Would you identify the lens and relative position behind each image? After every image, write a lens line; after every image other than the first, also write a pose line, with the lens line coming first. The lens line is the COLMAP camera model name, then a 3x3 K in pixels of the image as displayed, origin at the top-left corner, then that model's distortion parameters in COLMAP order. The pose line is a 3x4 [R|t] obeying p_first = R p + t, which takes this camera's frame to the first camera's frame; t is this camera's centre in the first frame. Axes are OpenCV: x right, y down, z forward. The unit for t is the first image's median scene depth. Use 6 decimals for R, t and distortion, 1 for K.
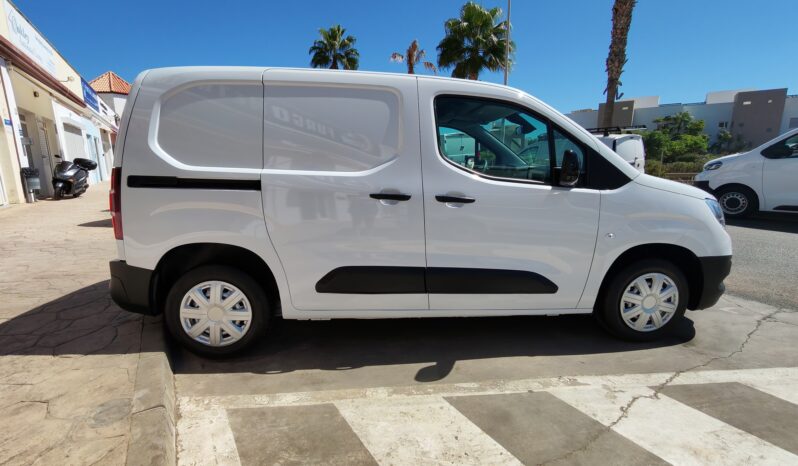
lens RADIAL K [[366.2, 0, 397.9], [0, 366.2, 232.1], [0, 0, 1]] dist [0.002136, -0.000961]
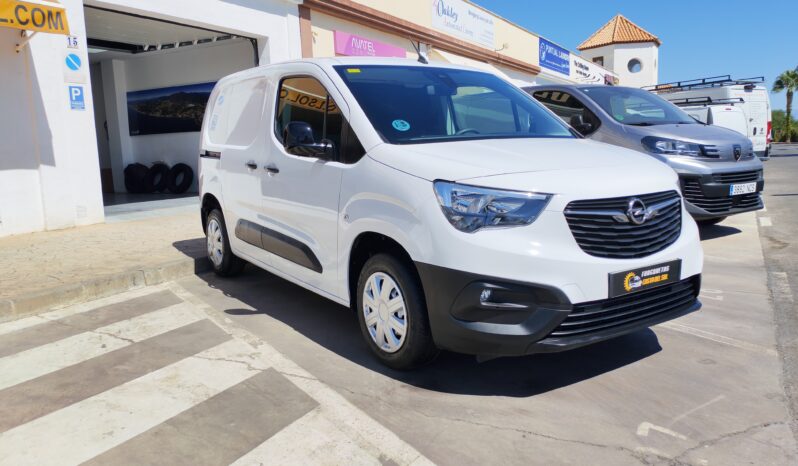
lens RADIAL K [[601.3, 0, 398.1], [0, 601.3, 230.7], [0, 0, 1]] dist [0.060423, -0.072965]
pose [[0.480122, 0.111593, -0.870074, 2.010216], [-0.133645, 0.989602, 0.053176, -0.051867], [0.866961, 0.090750, 0.490044, 0.450930]]
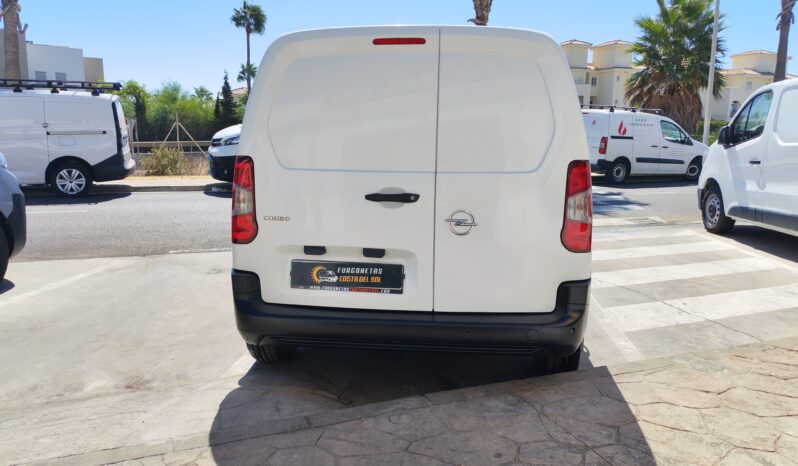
lens RADIAL K [[601.3, 0, 401.7], [0, 601.3, 232.1], [0, 0, 1]] dist [0.060423, -0.072965]
pose [[0.183629, -0.155226, 0.970662, -2.036796], [0.170225, 0.977556, 0.124126, -0.244456], [-0.968145, 0.142438, 0.205931, 1.092873]]
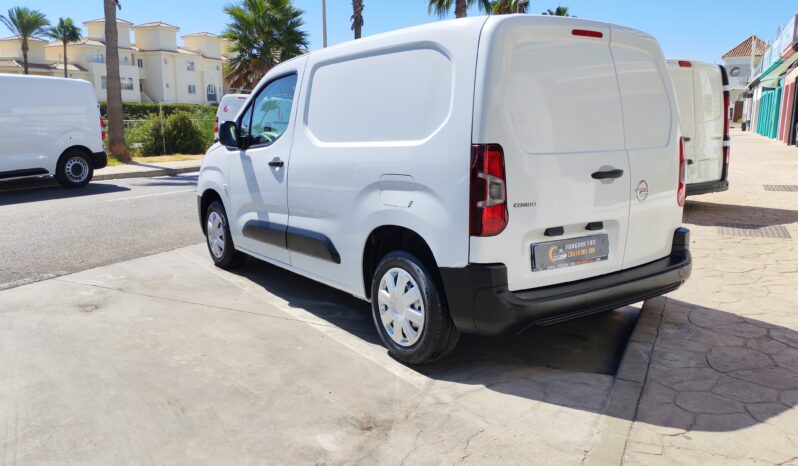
lens RADIAL K [[601.3, 0, 393.6], [0, 601.3, 234.7], [0, 0, 1]] dist [0.060423, -0.072965]
pose [[-0.504002, -0.158991, 0.848943, -1.793474], [0.161351, 0.948275, 0.273385, -0.493917], [-0.848497, 0.274764, -0.452280, 2.441544]]
